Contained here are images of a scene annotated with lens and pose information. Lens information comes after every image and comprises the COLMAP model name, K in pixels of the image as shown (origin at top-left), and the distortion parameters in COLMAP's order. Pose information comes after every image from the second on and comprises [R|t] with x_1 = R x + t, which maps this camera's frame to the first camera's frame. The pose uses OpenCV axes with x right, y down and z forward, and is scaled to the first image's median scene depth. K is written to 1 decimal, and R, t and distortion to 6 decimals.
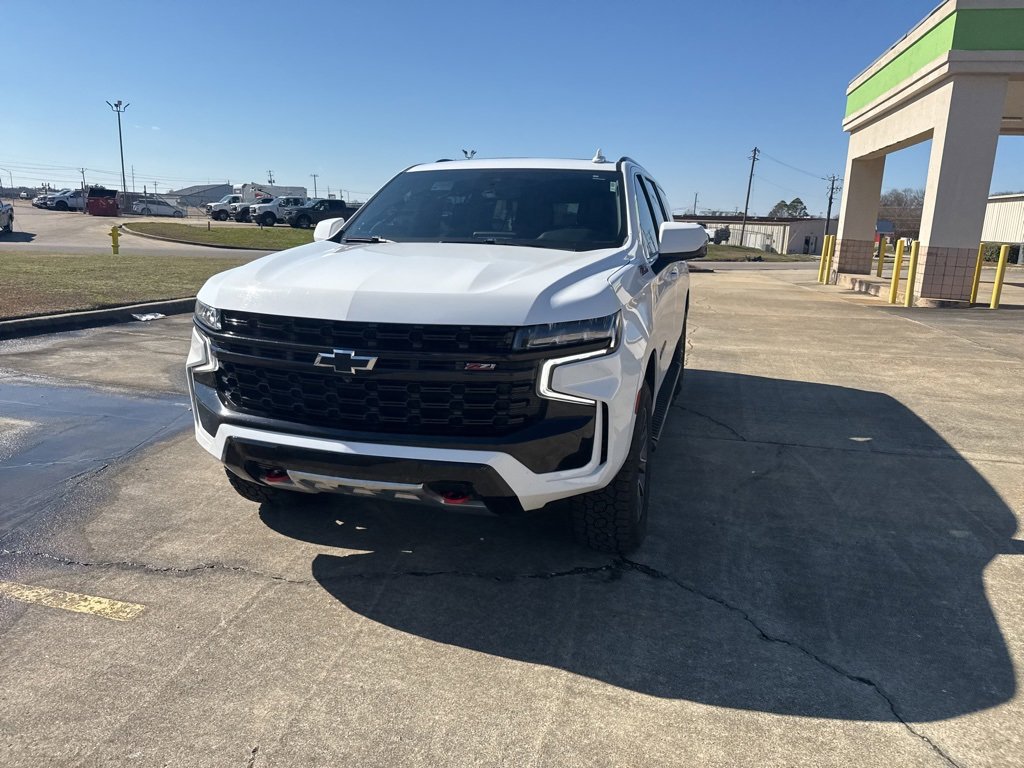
lens RADIAL K [[716.3, 0, 508.3], [0, 716.3, 375.0], [0, 0, 1]] dist [0.052416, -0.074507]
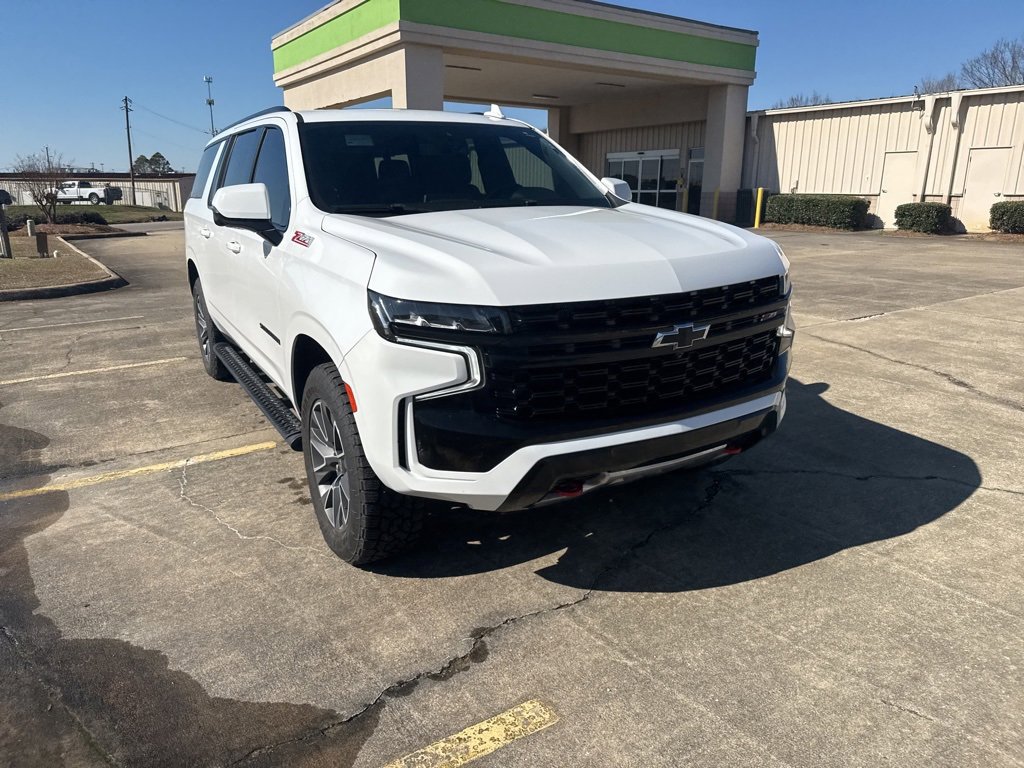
lens RADIAL K [[720.3, 0, 506.7], [0, 720.3, 380.6], [0, 0, 1]] dist [0.000568, -0.006172]
pose [[0.691810, -0.220882, 0.687466, -0.795043], [0.174693, 0.974980, 0.137464, -0.100076], [-0.700629, 0.024997, 0.713088, 0.377914]]
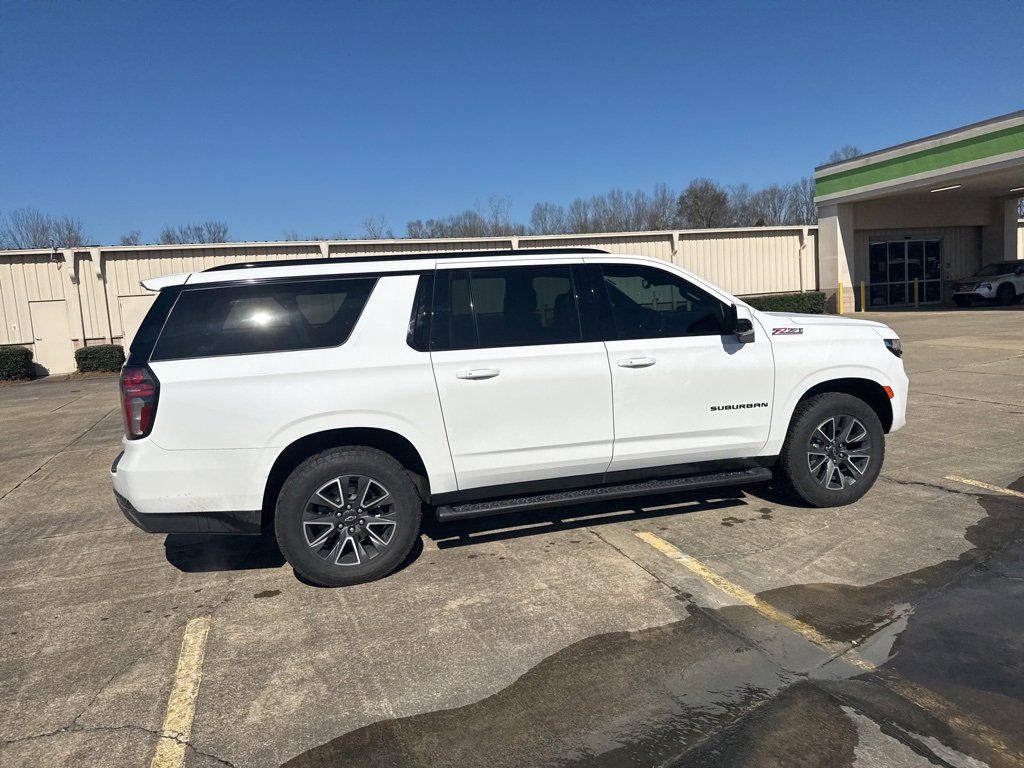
lens RADIAL K [[709.0, 0, 507.1], [0, 709.0, 382.3], [0, 0, 1]] dist [0.075717, -0.114247]
pose [[-0.533175, -0.095617, 0.840584, -1.242570], [0.218430, 0.944345, 0.245968, -0.572612], [-0.817320, 0.314753, -0.482616, 2.366288]]
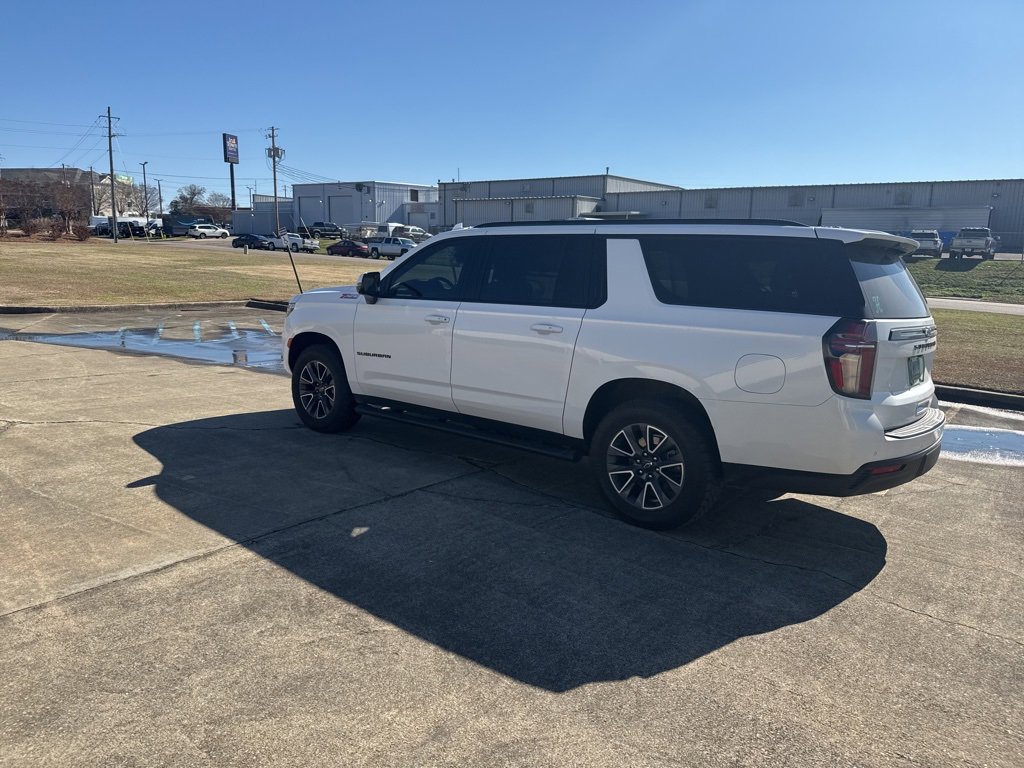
lens RADIAL K [[707.6, 0, 505.2], [0, 707.6, 388.8], [0, 0, 1]] dist [0.081329, -0.115418]
pose [[-0.398255, 0.112838, -0.910308, 1.730669], [-0.236156, 0.946339, 0.220621, -0.426294], [0.886354, 0.302838, -0.350237, 2.104018]]
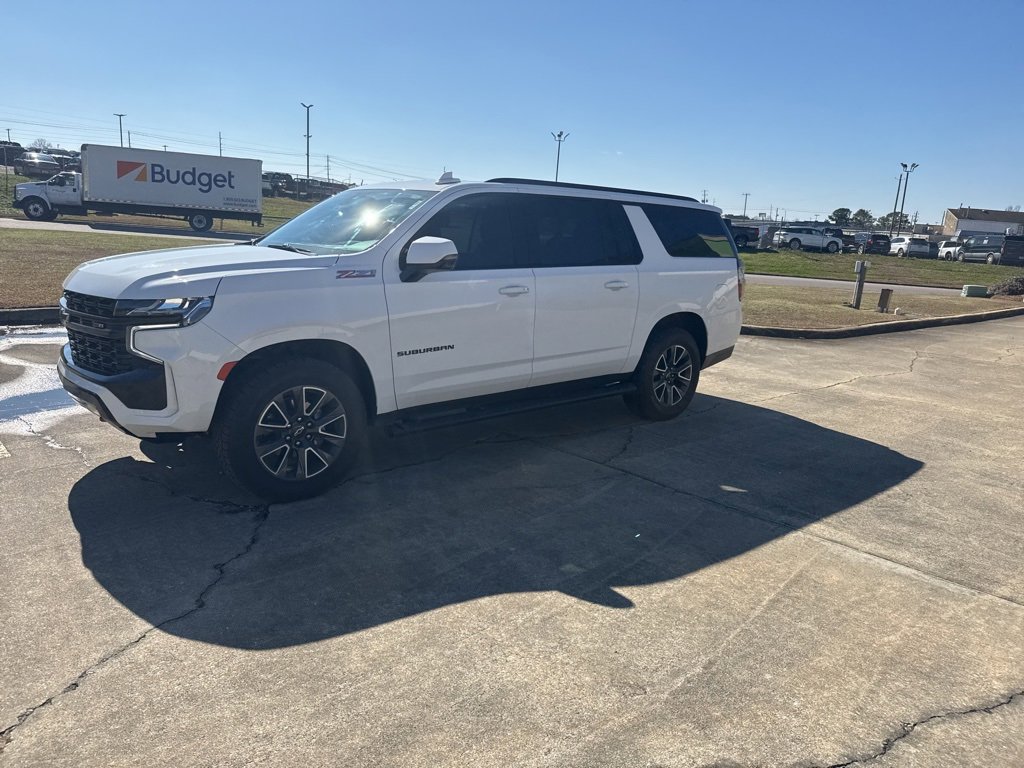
lens RADIAL K [[716.3, 0, 508.3], [0, 716.3, 375.0], [0, 0, 1]] dist [0.052416, -0.074507]
pose [[0.839737, 0.125836, -0.528211, 1.075860], [-0.138779, 0.990206, 0.015269, -0.037187], [0.524958, 0.060483, 0.848976, 0.146813]]
